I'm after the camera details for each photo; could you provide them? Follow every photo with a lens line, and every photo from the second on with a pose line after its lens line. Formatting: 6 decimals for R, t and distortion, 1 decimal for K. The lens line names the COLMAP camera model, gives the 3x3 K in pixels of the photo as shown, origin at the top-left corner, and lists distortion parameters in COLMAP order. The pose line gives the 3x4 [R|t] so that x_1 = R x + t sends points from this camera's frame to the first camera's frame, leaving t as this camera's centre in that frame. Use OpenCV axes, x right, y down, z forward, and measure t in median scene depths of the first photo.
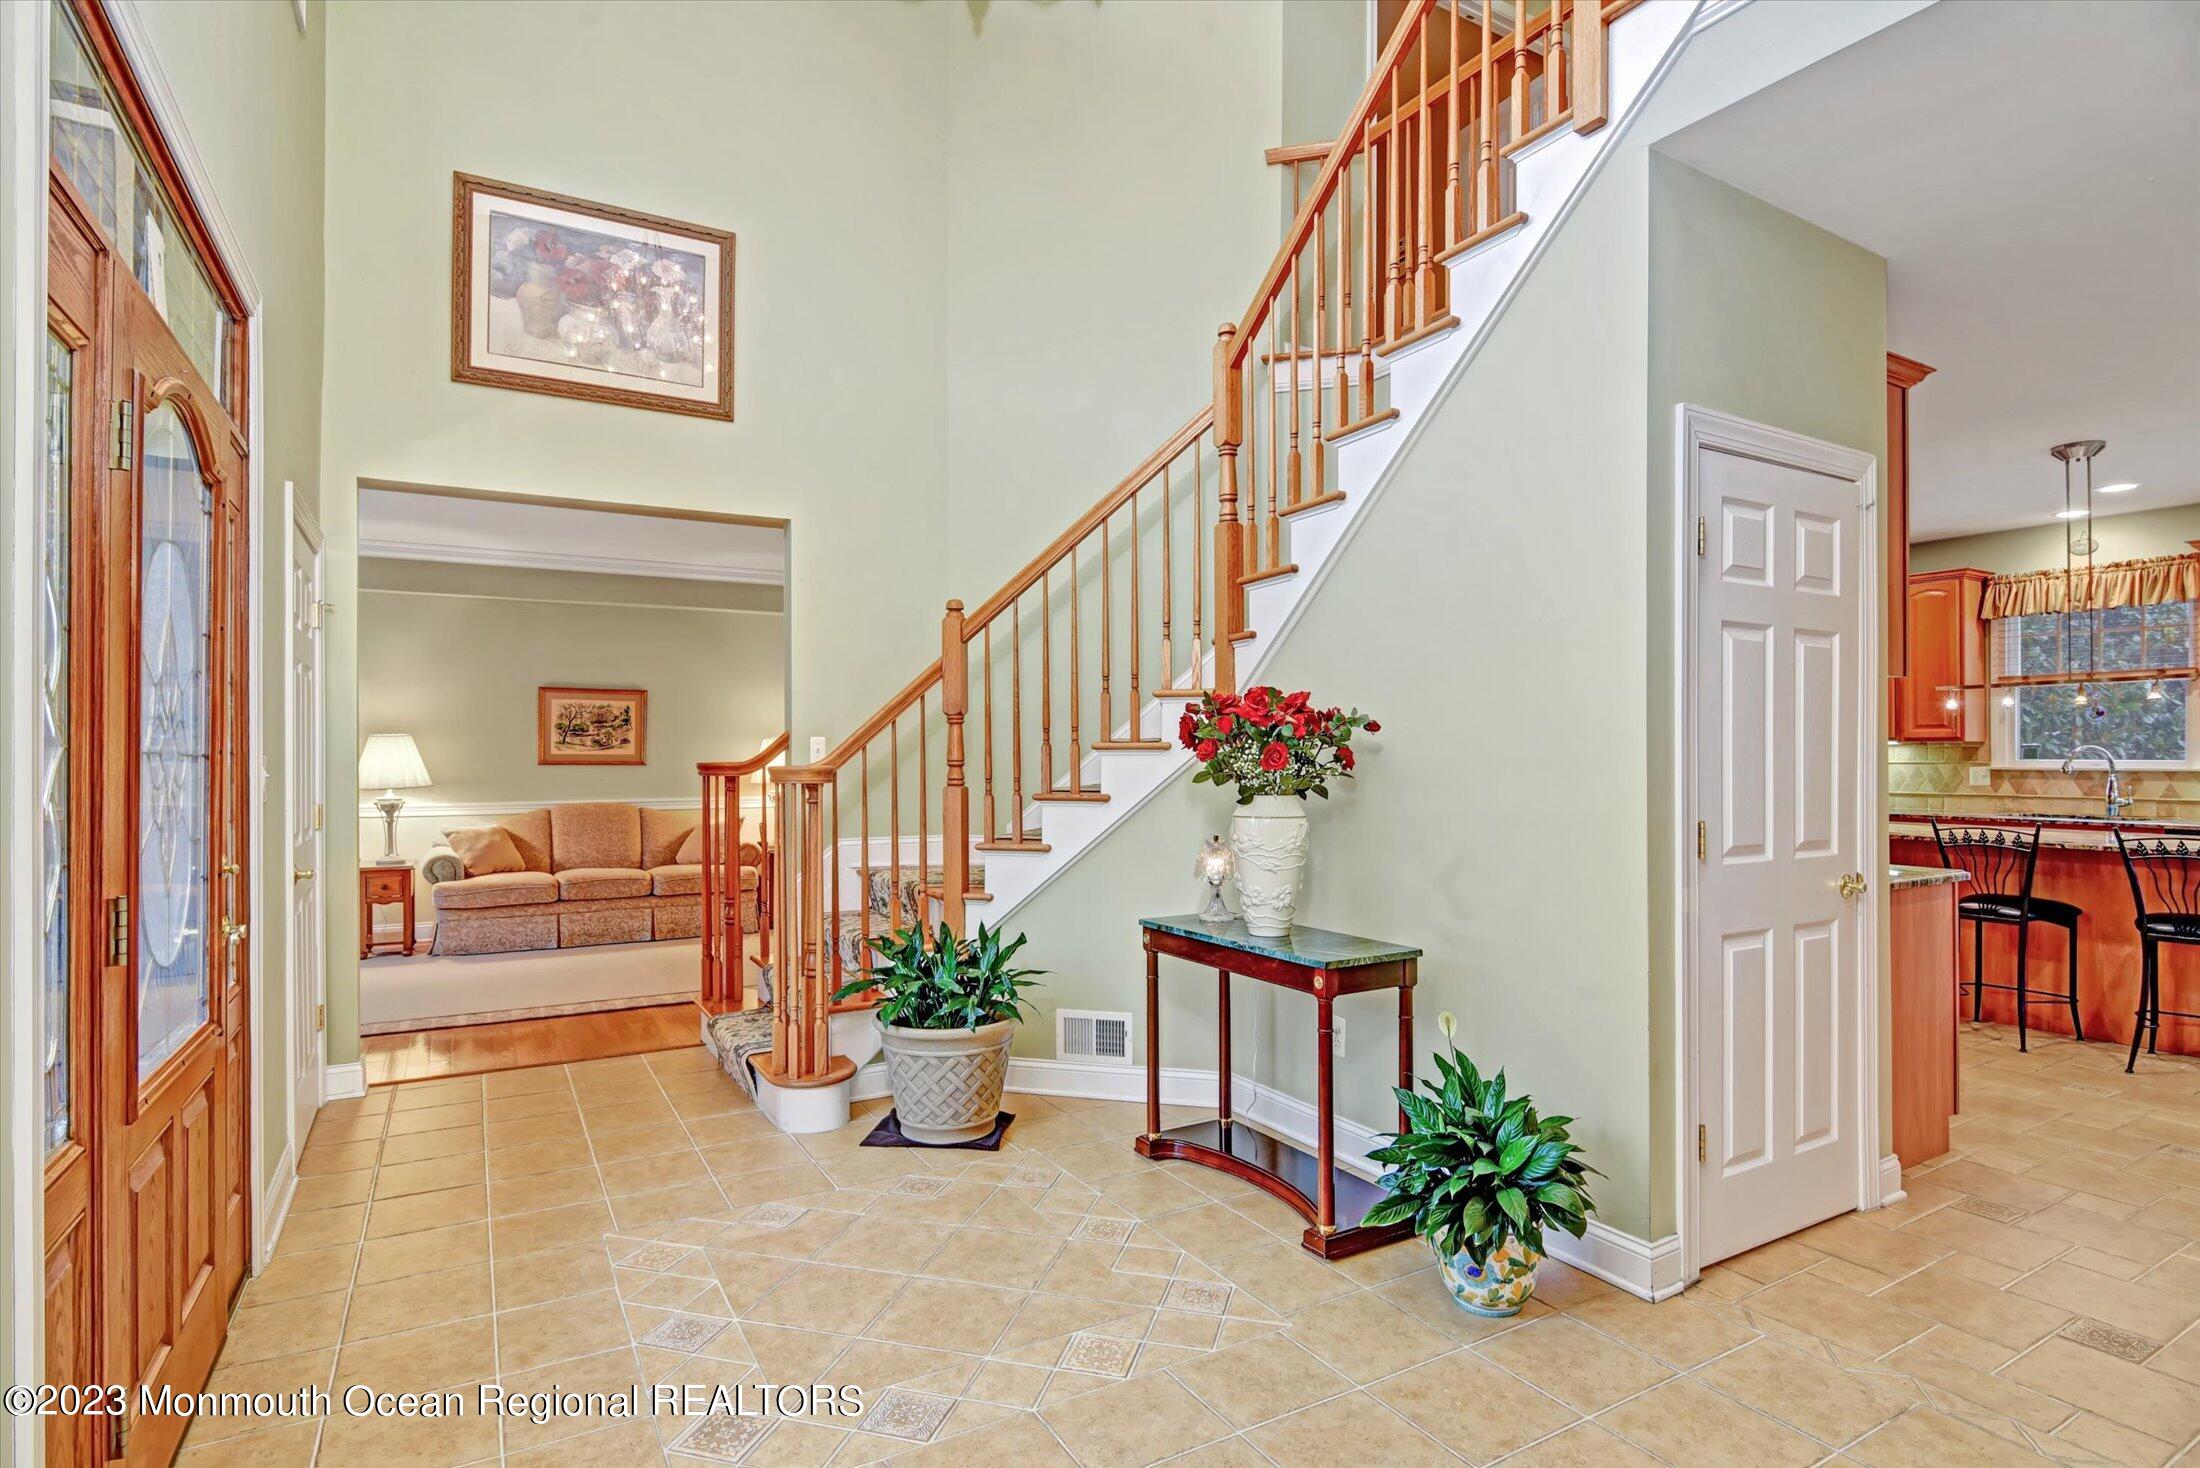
lens RADIAL K [[1102.4, 0, 1111.9], [0, 1102.4, 743.9], [0, 0, 1]] dist [-0.003095, 0.000091]
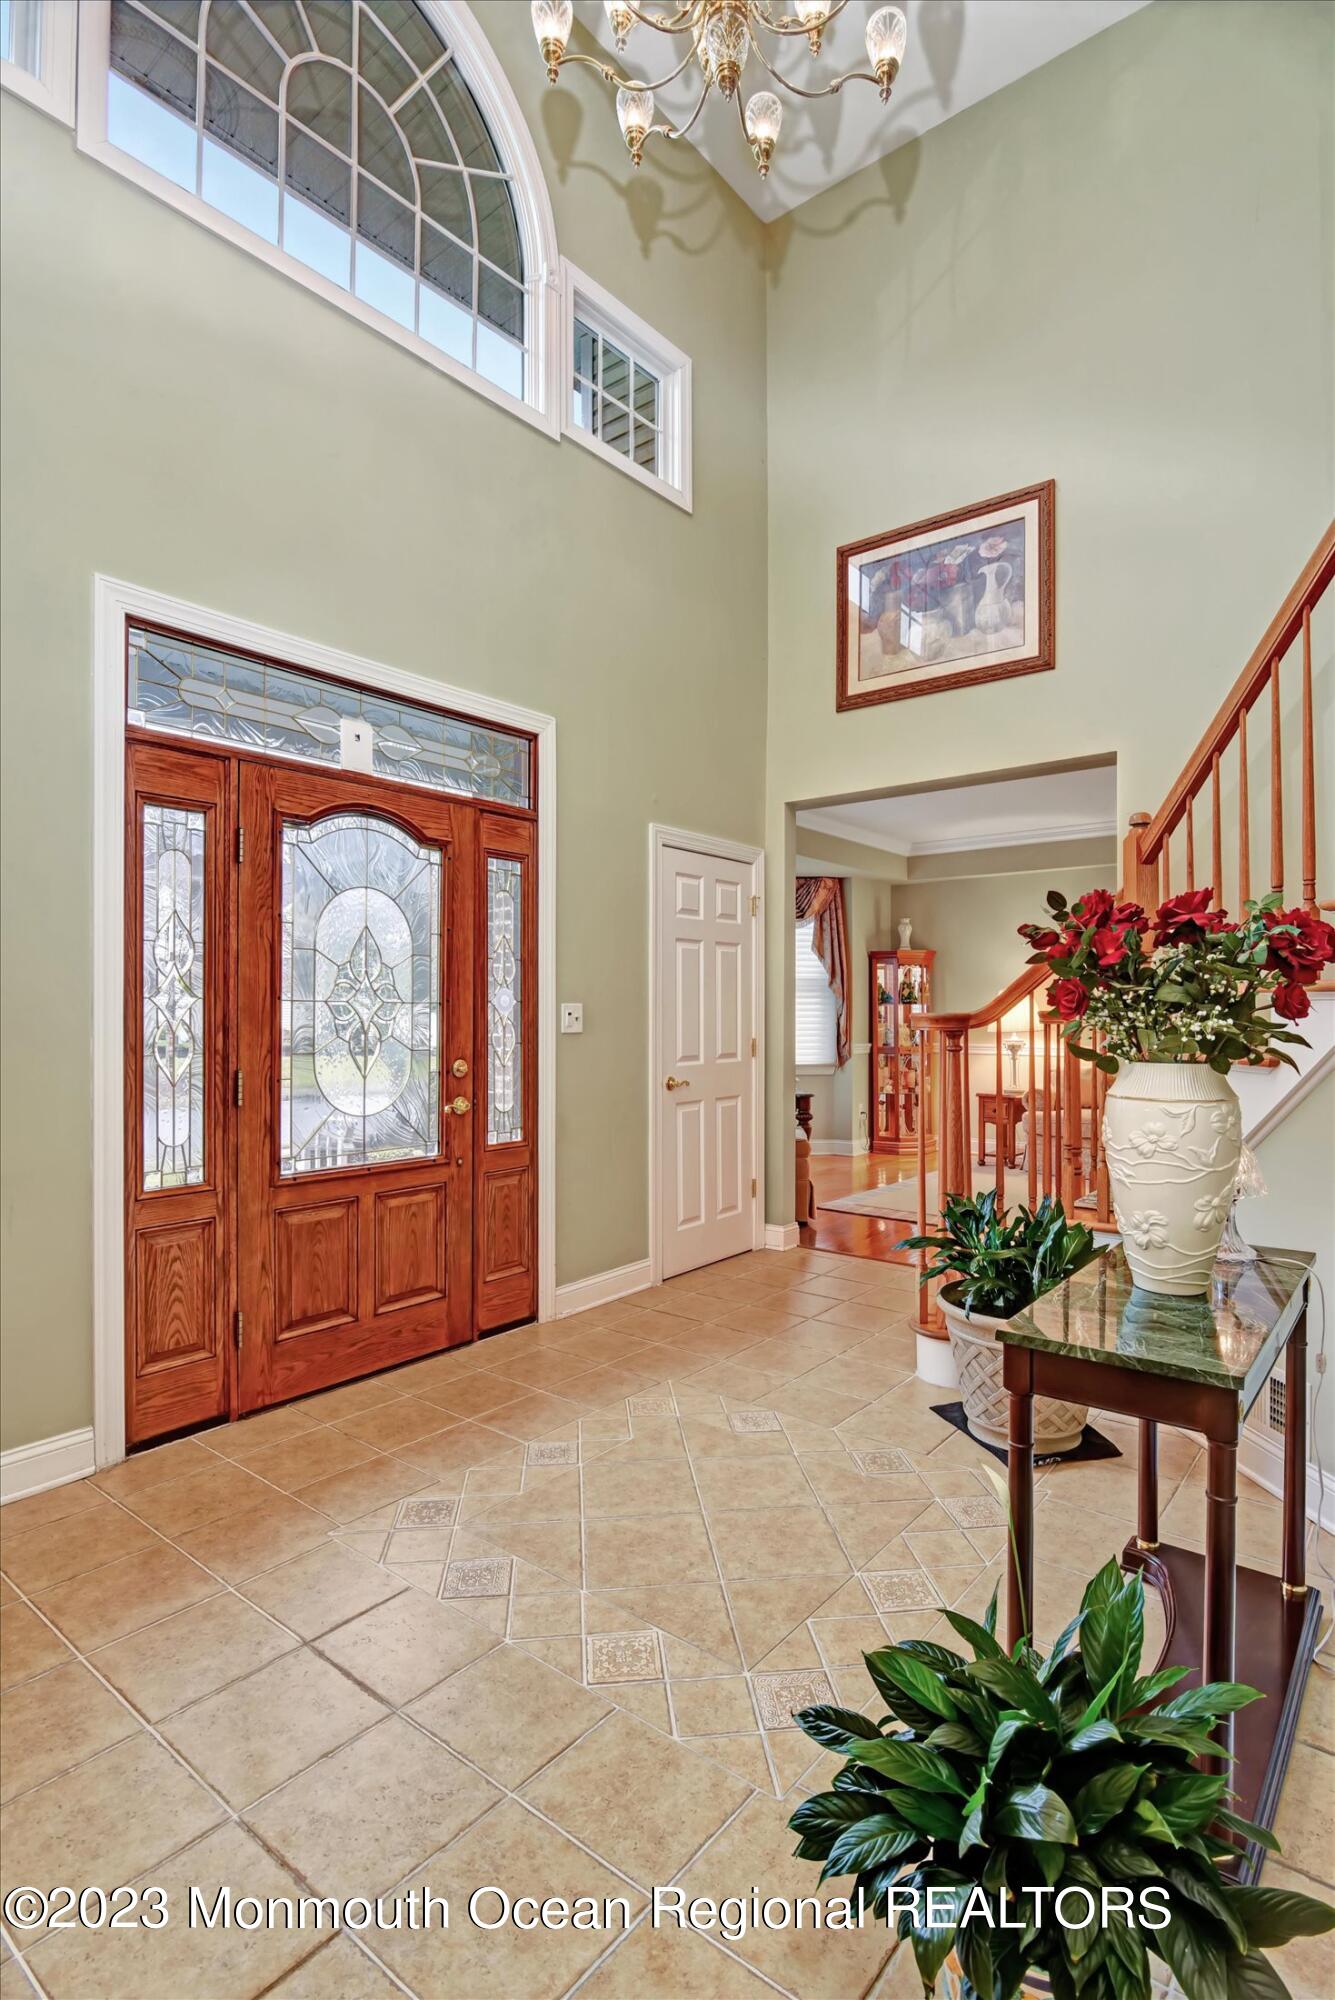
lens RADIAL K [[1002.2, 0, 680.8], [0, 1002.2, 998.9], [0, 0, 1]] dist [-0.003095, 0.000091]
pose [[0.375334, -0.005666, -0.926872, 0.401235], [0.008196, 0.999963, -0.002793, 0.006191], [0.926853, -0.006548, 0.375366, 0.378678]]
